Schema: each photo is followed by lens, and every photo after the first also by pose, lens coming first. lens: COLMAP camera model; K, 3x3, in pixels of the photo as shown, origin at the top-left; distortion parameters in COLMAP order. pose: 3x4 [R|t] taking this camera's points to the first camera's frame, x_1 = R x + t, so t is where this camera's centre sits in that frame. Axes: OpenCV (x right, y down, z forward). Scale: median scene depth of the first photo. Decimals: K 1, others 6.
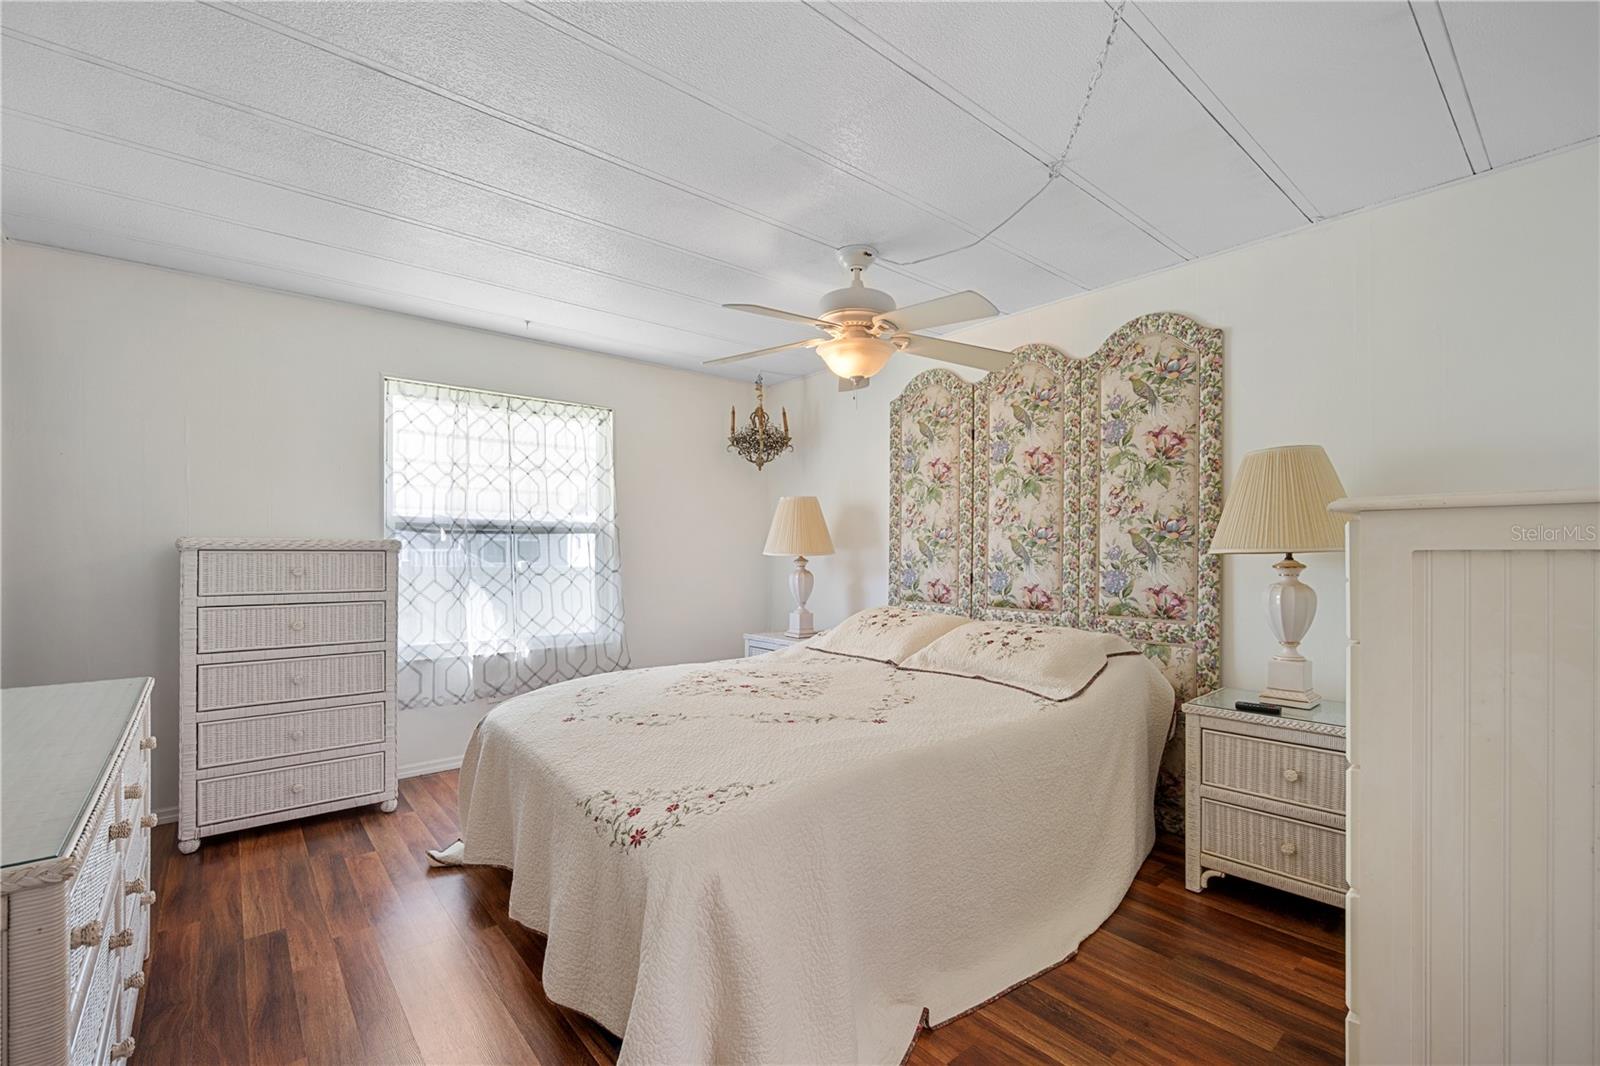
lens RADIAL K [[688.1, 0, 783.8], [0, 688.1, 536.7], [0, 0, 1]] dist [-0.000588, 0.000319]
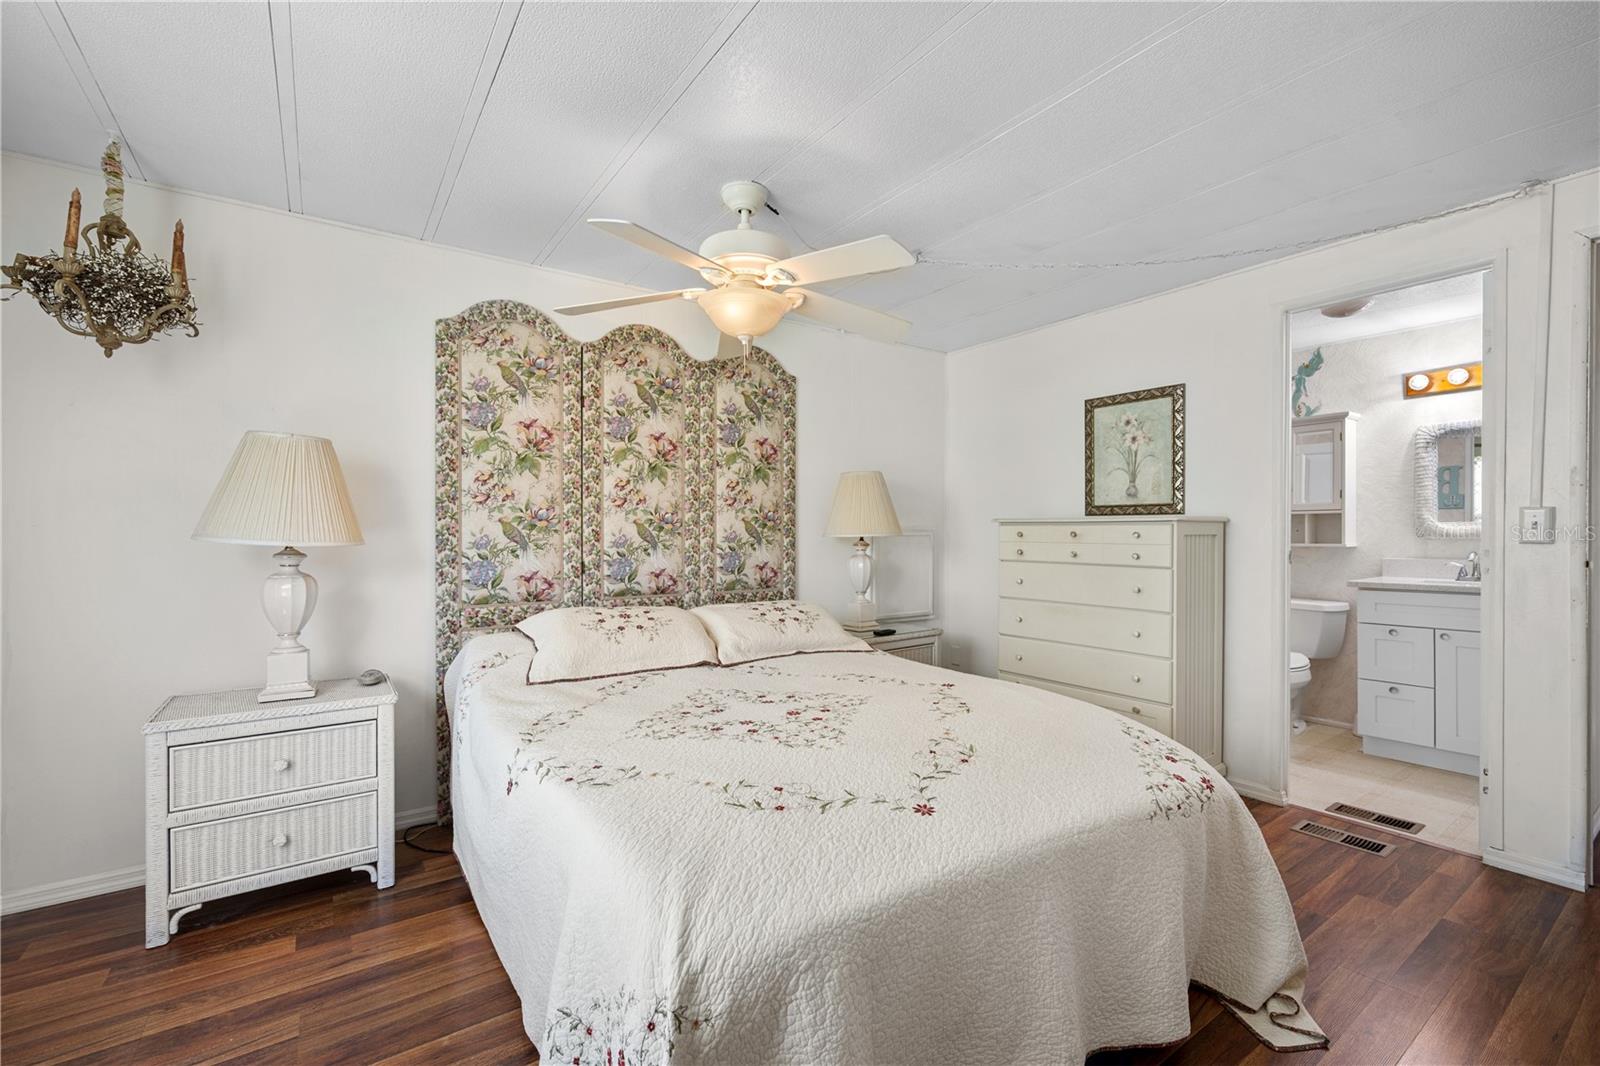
lens RADIAL K [[688.1, 0, 802.5], [0, 688.1, 532.8], [0, 0, 1]] dist [-0.000588, 0.000319]
pose [[0.060849, 0.013183, 0.998060, -0.587829], [-0.009695, 0.999873, -0.012616, 0.025821], [-0.998100, -0.008909, 0.060969, 0.692460]]
